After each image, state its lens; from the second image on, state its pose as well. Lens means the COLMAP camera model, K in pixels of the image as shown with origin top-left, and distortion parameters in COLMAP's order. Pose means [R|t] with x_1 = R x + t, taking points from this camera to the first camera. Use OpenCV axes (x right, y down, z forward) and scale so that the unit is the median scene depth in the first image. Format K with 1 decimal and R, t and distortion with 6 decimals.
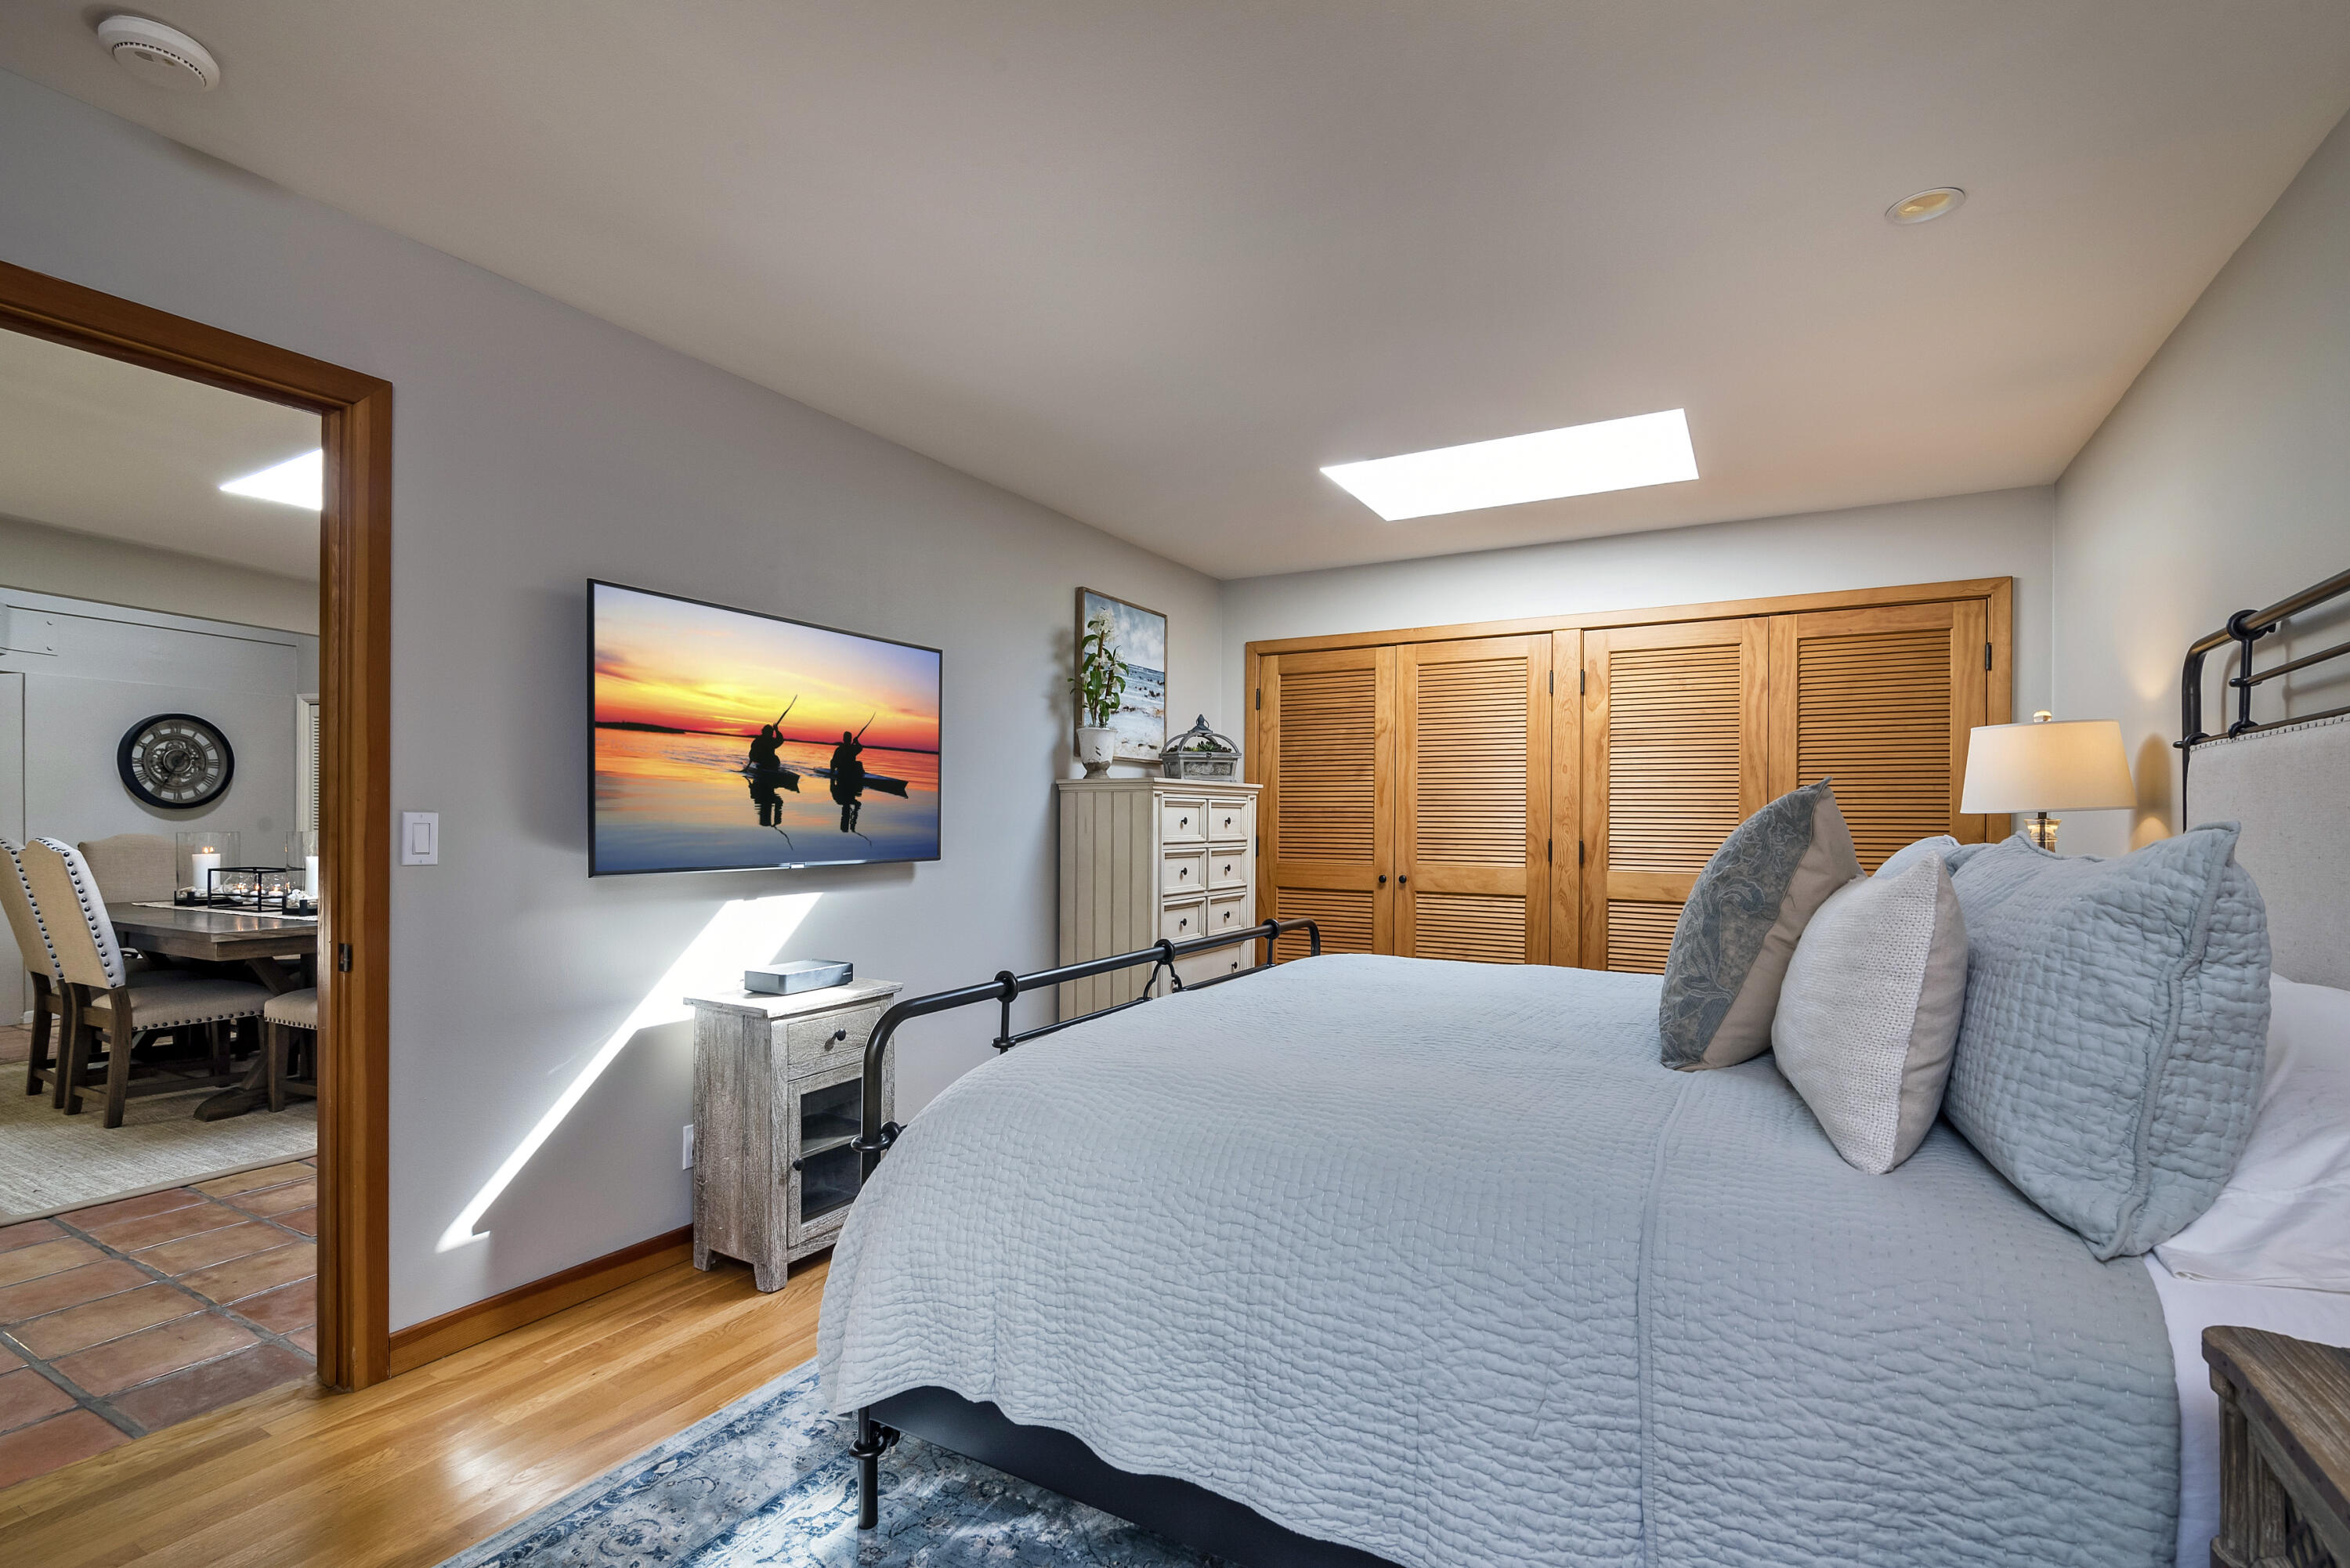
lens RADIAL K [[1077.0, 0, 1167.6], [0, 1077.0, 801.3], [0, 0, 1]] dist [-0.000663, -0.000005]
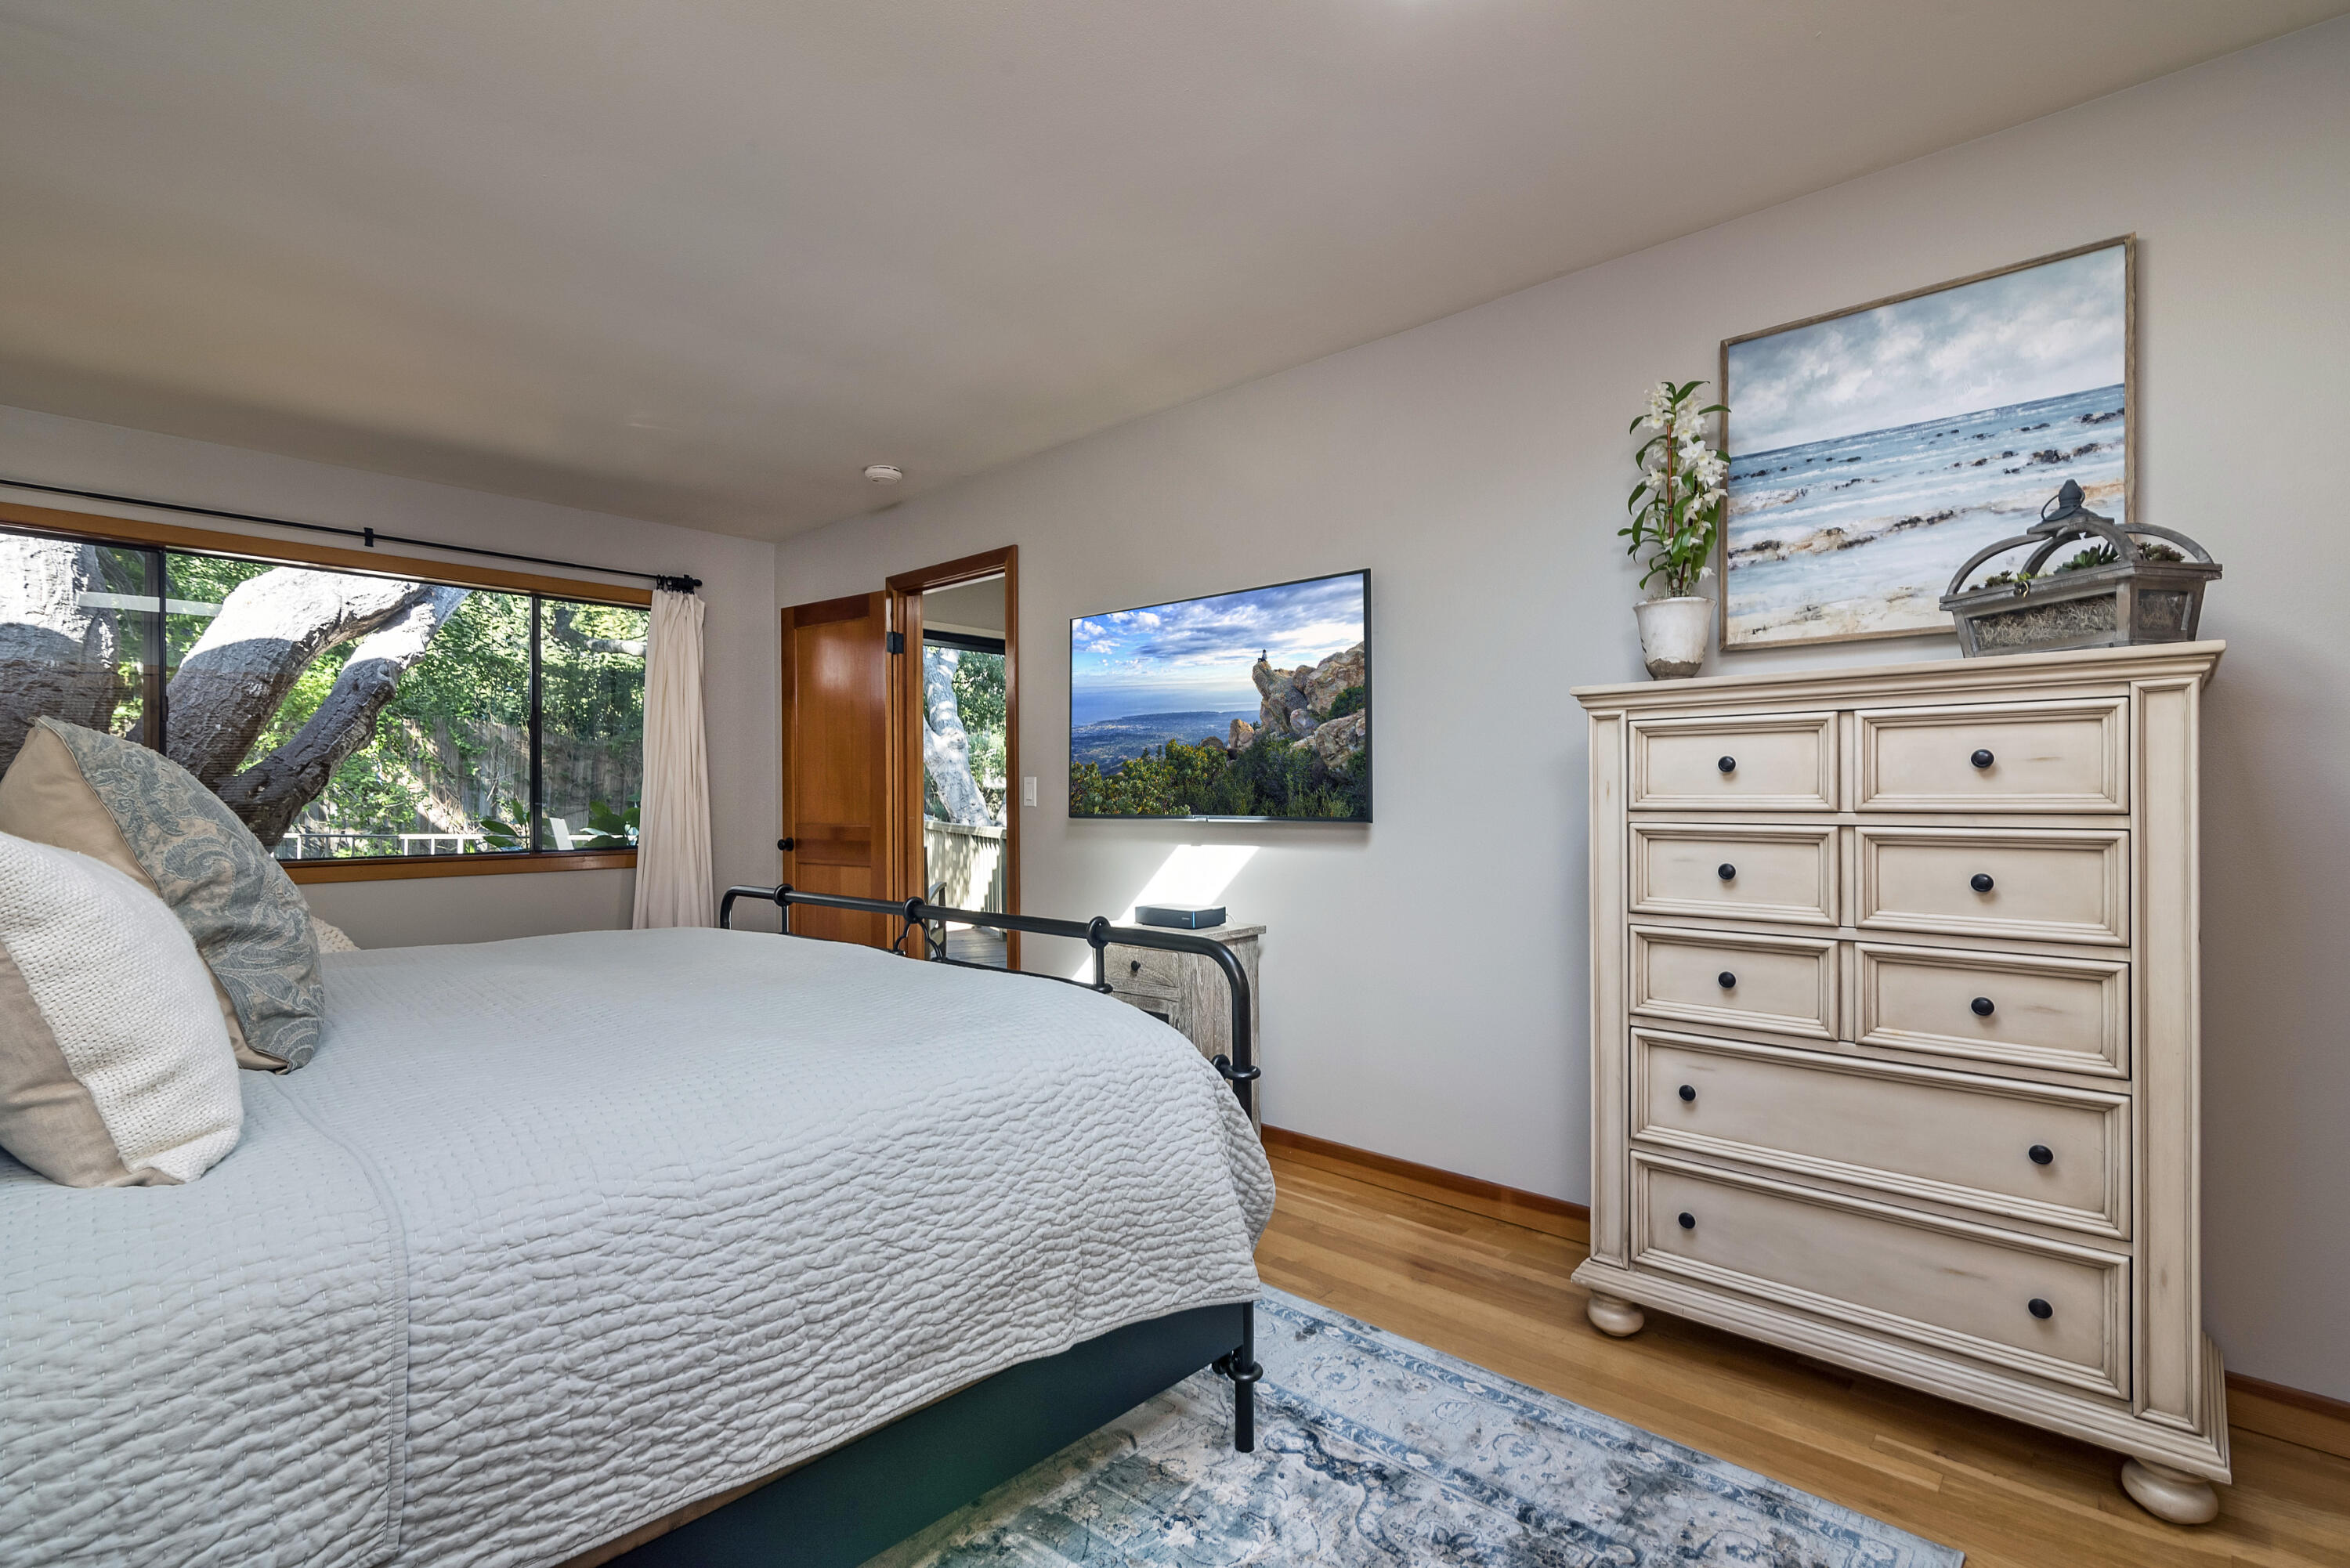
lens RADIAL K [[1077.0, 0, 1167.6], [0, 1077.0, 801.3], [0, 0, 1]] dist [-0.000663, -0.000005]
pose [[-0.242493, -0.004957, -0.970141, 0.479451], [0.008233, 0.999940, -0.007167, 0.032851], [0.970118, -0.009726, -0.242437, 0.792389]]
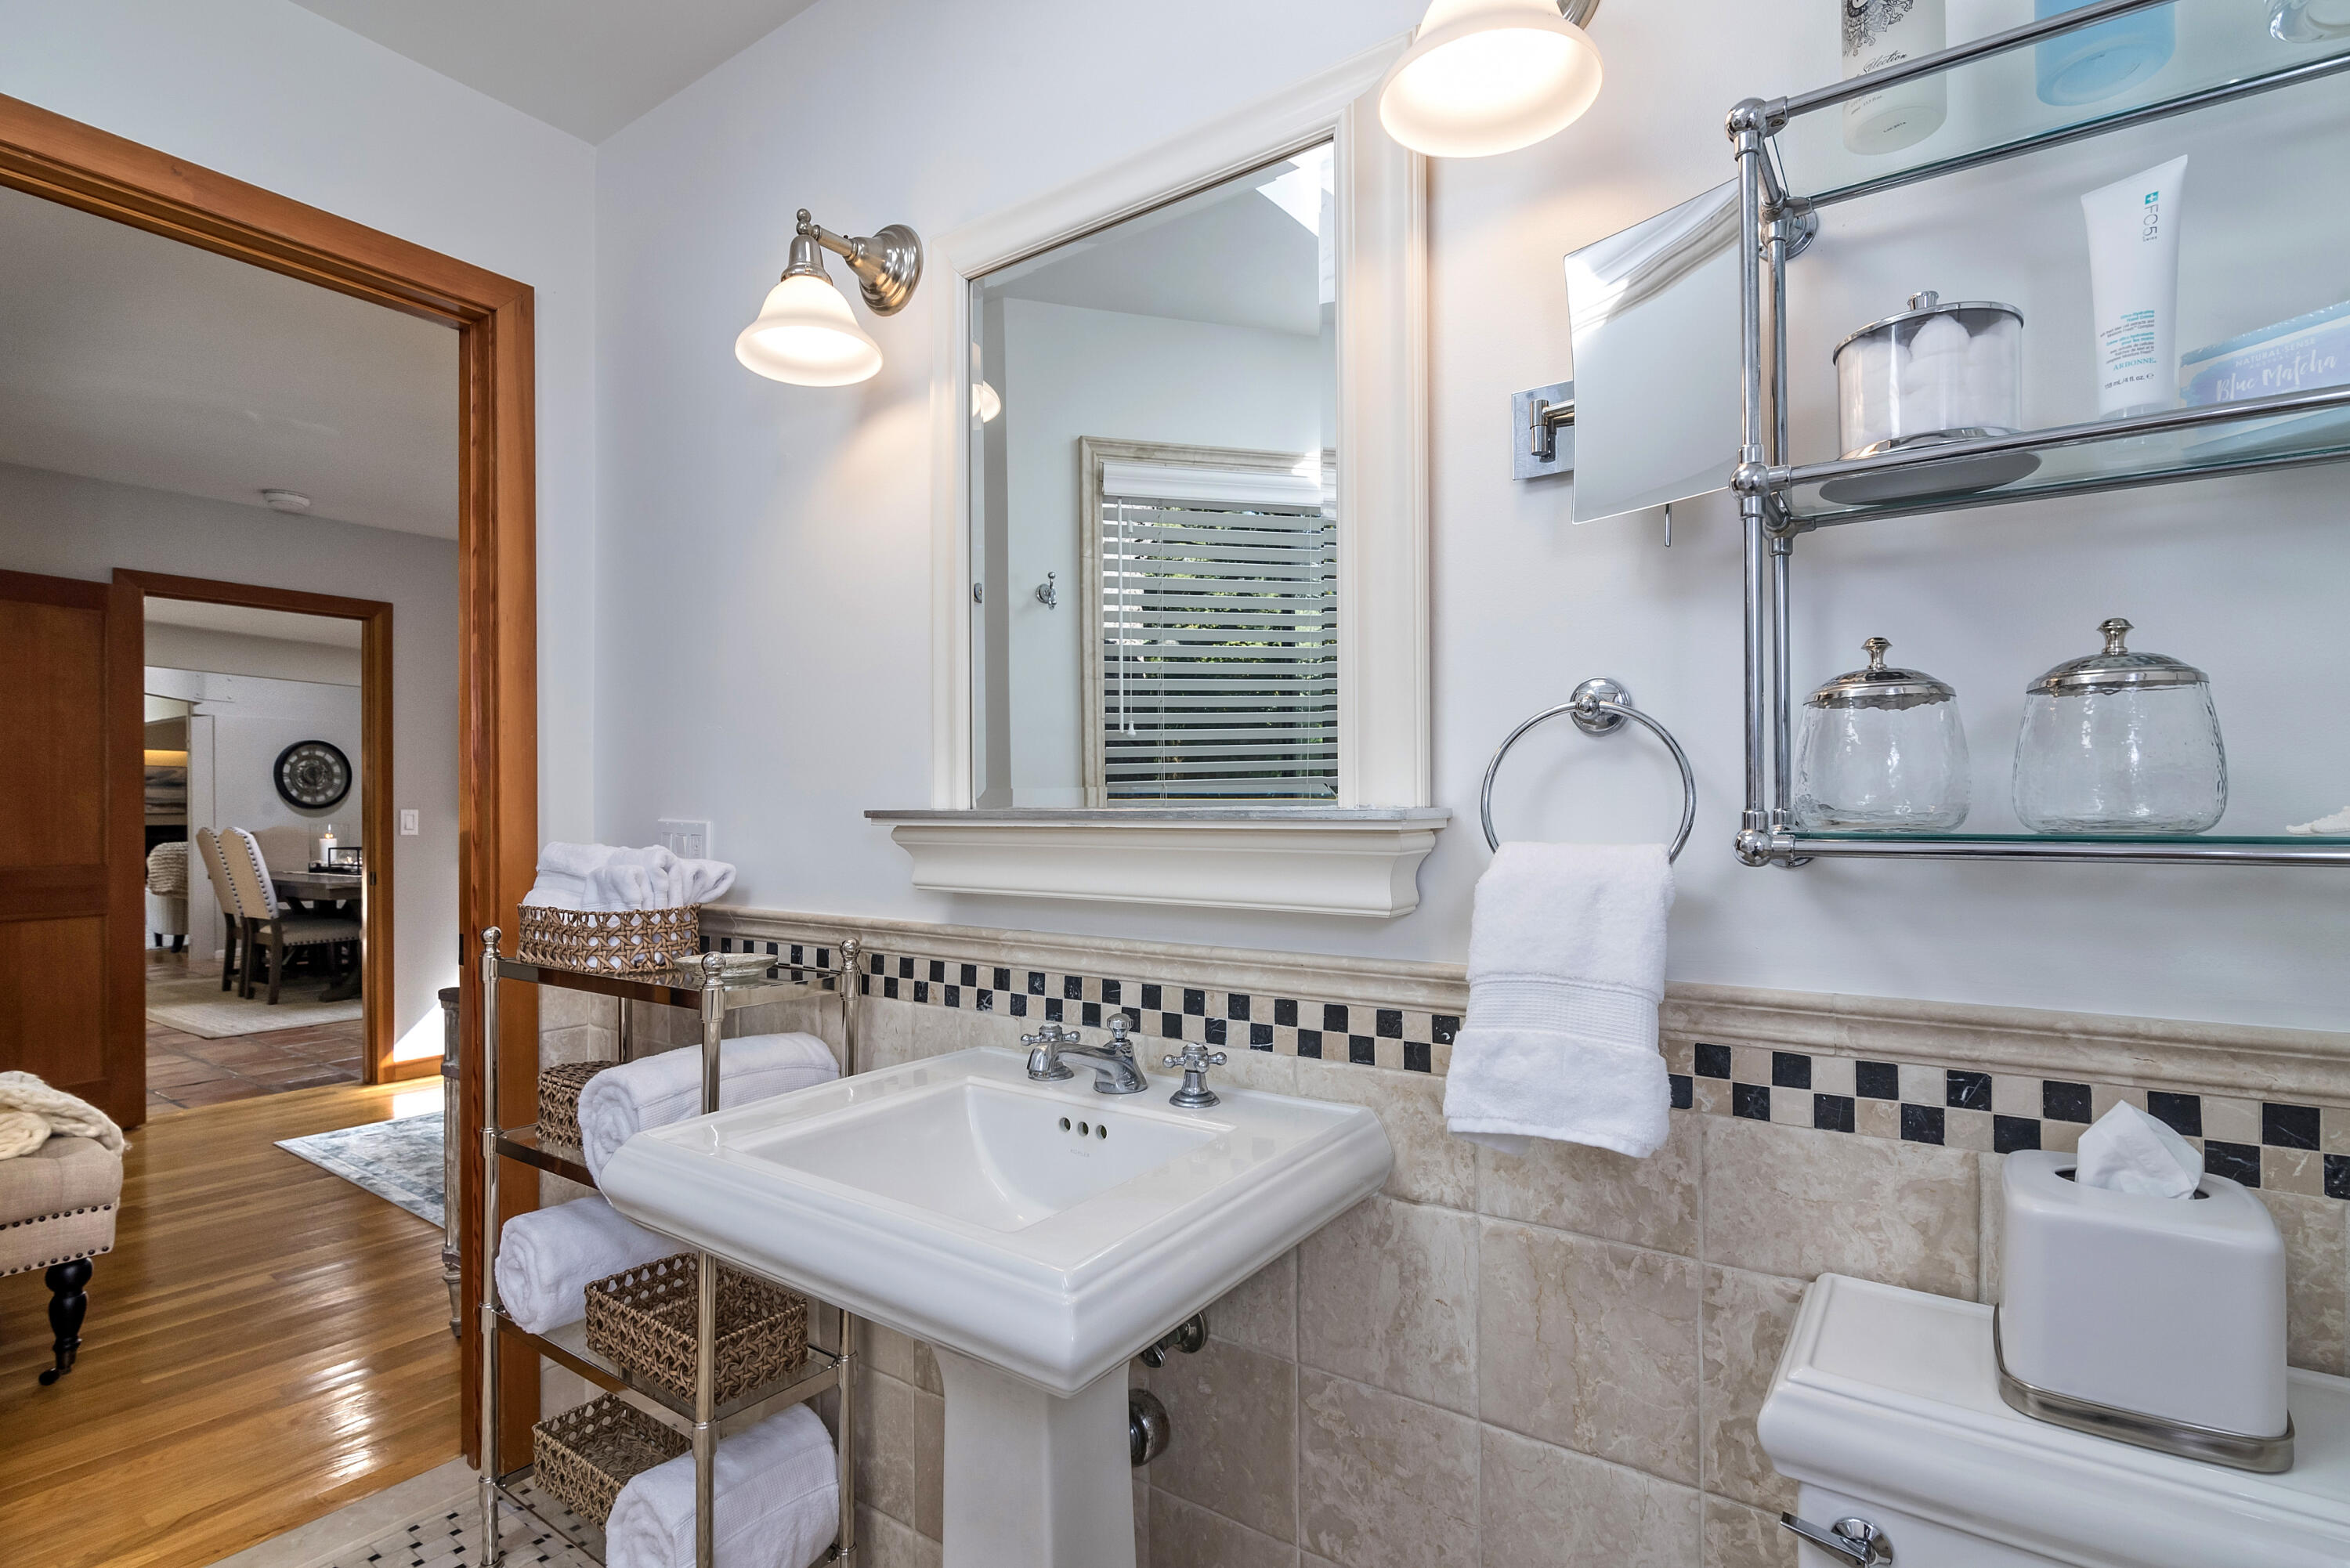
lens RADIAL K [[1128.5, 0, 1175.0], [0, 1128.5, 784.0], [0, 0, 1]] dist [0.000499, 0.000006]
pose [[0.994973, -0.012469, -0.099369, 0.468548], [0.011900, 0.999909, -0.006315, -0.003536], [0.099438, 0.005101, 0.995031, -0.479514]]
